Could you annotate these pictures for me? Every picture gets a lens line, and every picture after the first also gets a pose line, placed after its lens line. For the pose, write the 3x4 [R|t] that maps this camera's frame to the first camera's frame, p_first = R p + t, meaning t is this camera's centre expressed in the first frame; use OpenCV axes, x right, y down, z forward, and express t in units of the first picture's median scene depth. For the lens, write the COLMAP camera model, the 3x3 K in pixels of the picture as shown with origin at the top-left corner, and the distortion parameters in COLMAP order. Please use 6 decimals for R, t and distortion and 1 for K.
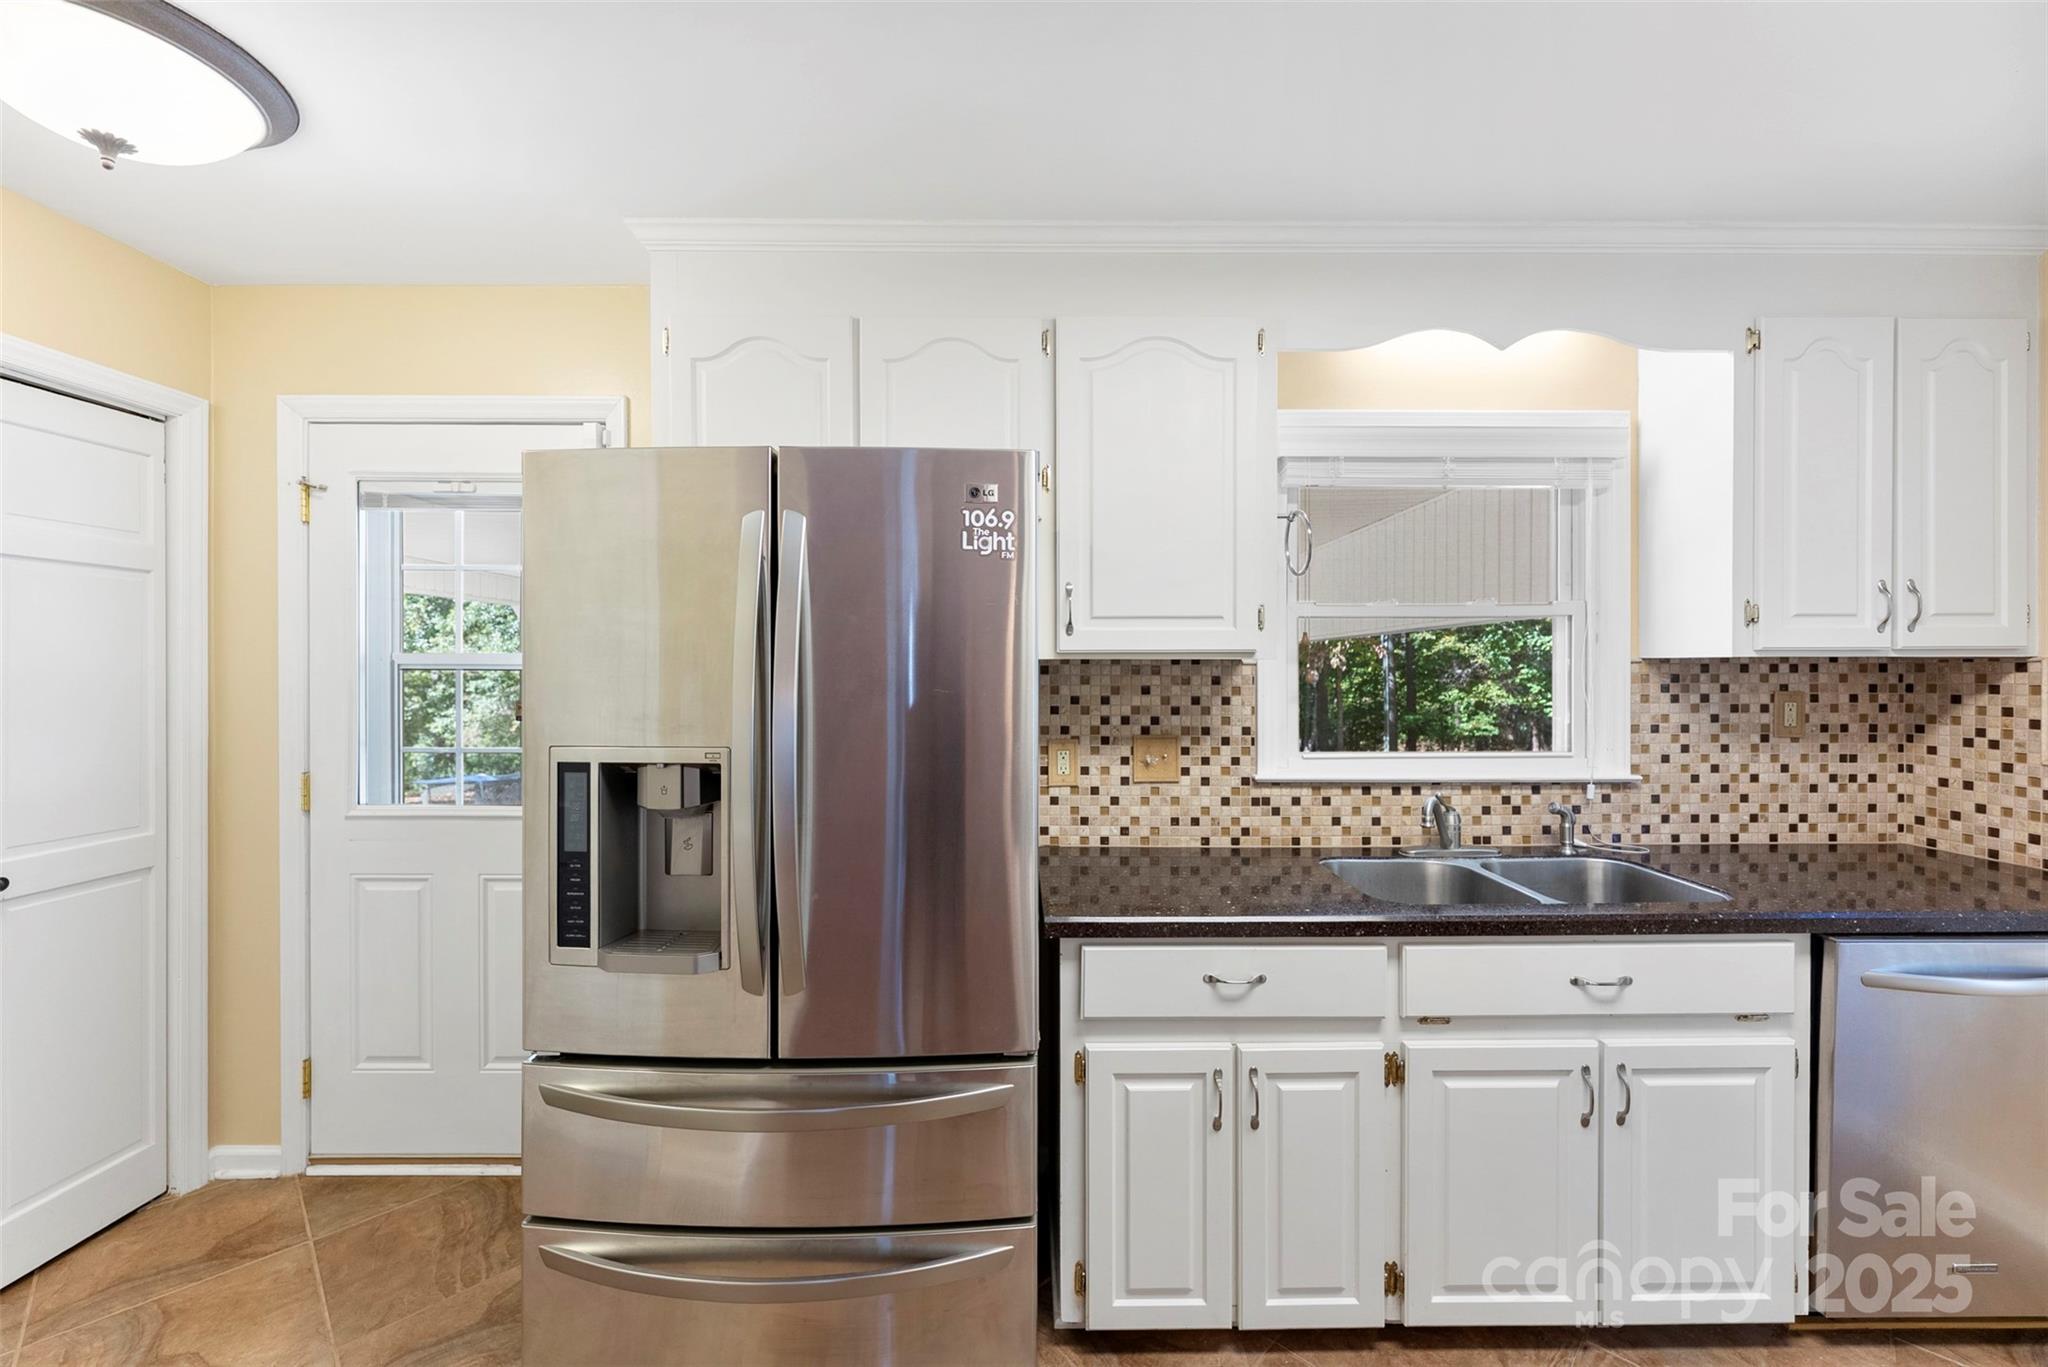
lens RADIAL K [[824.5, 0, 1032.4], [0, 824.5, 676.0], [0, 0, 1]] dist [0.000122, -0.000618]
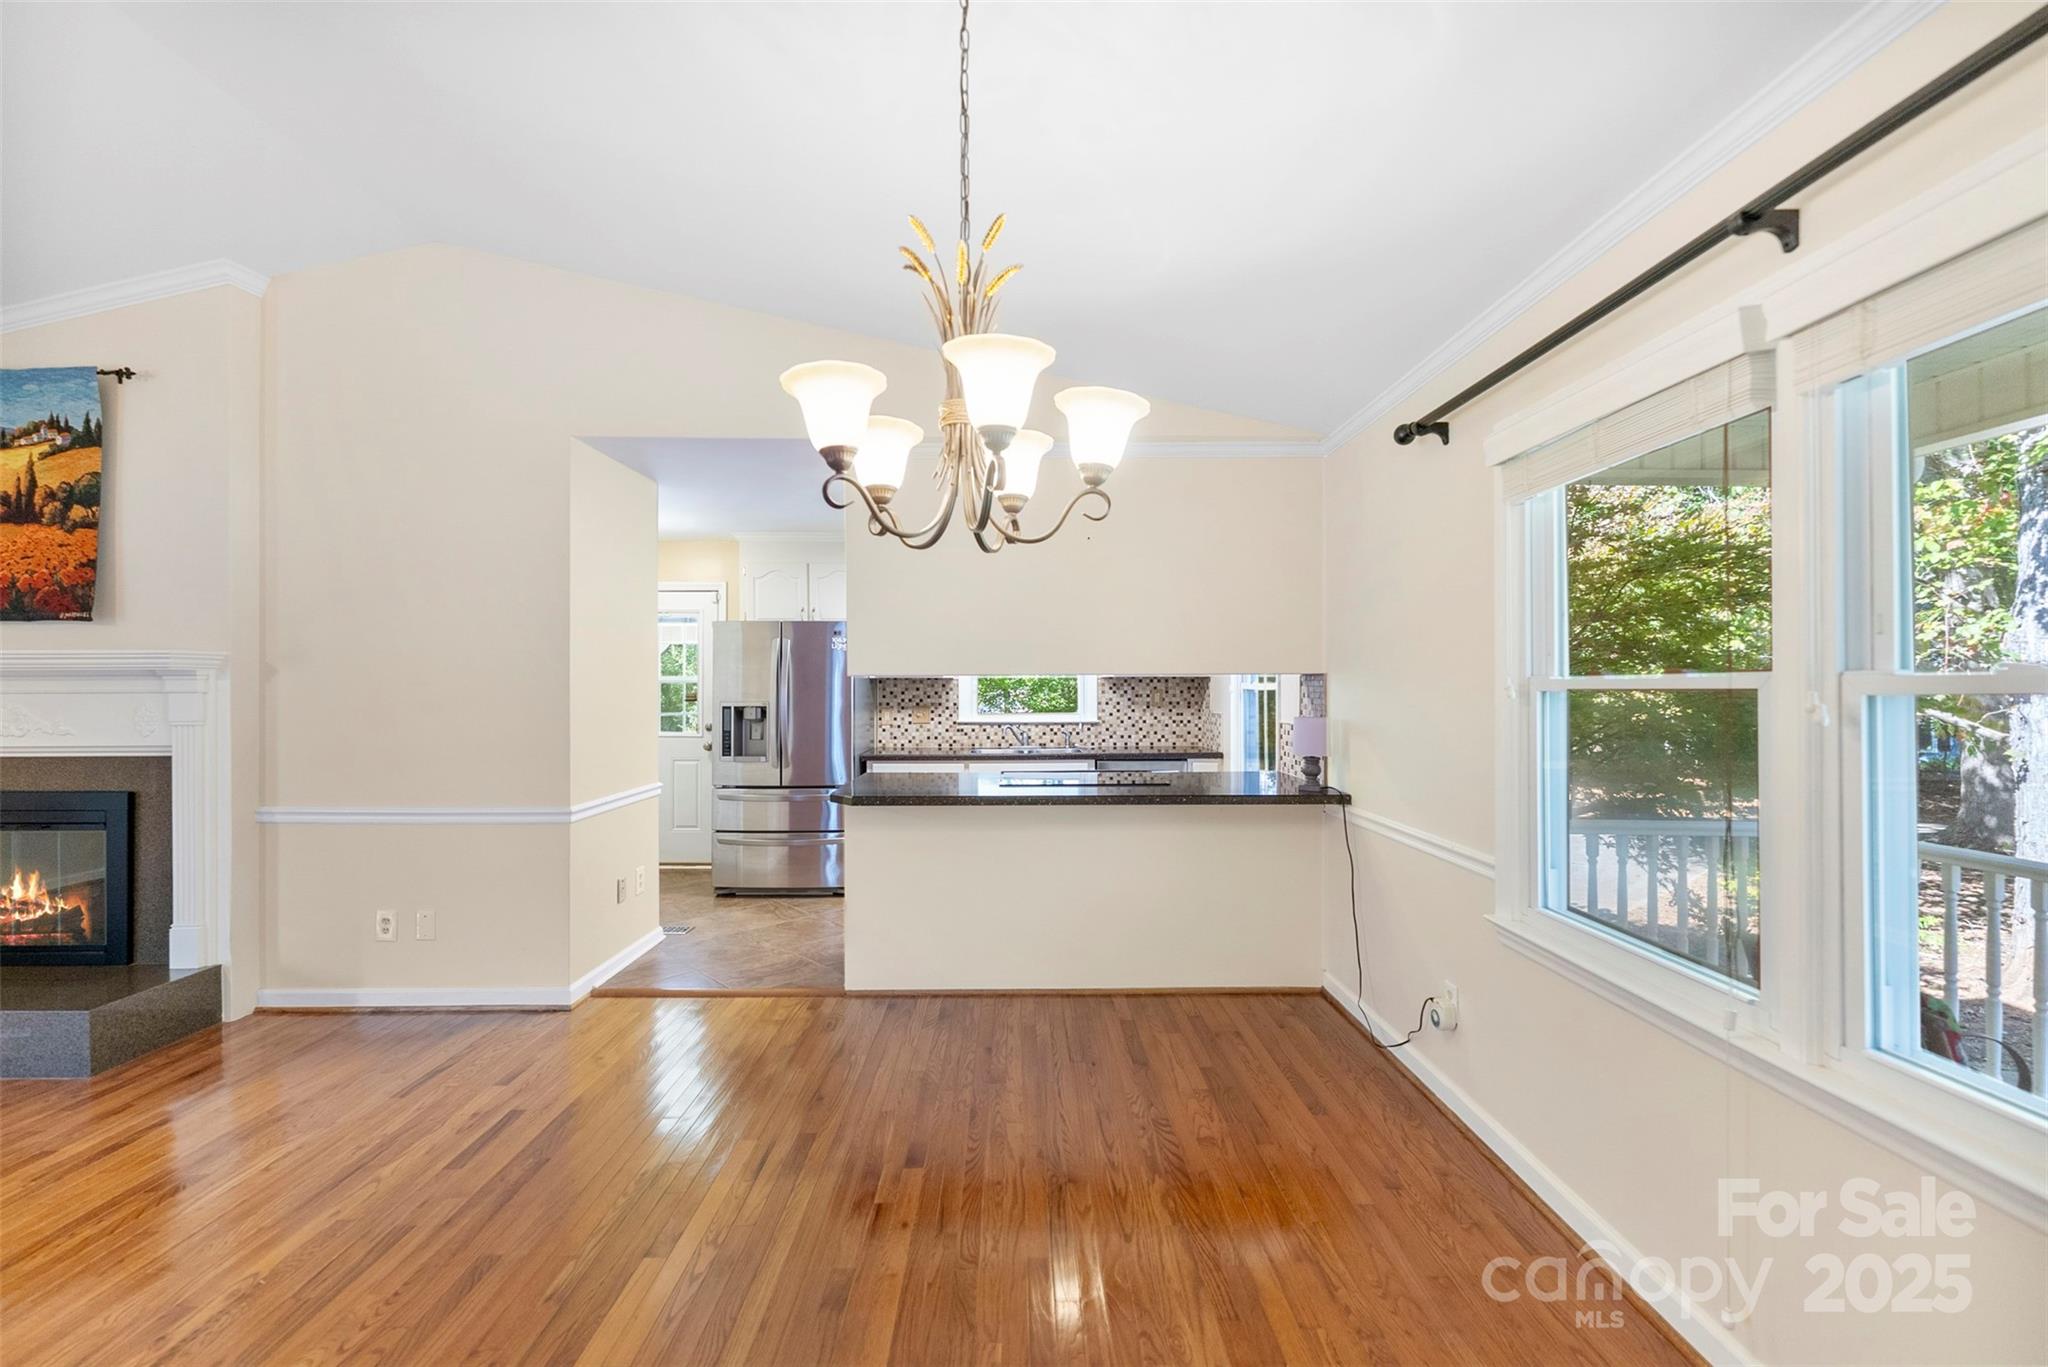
lens RADIAL K [[824.5, 0, 1027.3], [0, 824.5, 680.1], [0, 0, 1]] dist [0.000122, -0.000618]
pose [[0.999931, -0.001832, -0.011571, 0.528106], [0.001632, 0.999850, -0.017232, 0.034300], [0.011601, 0.017212, 0.999785, -1.700702]]
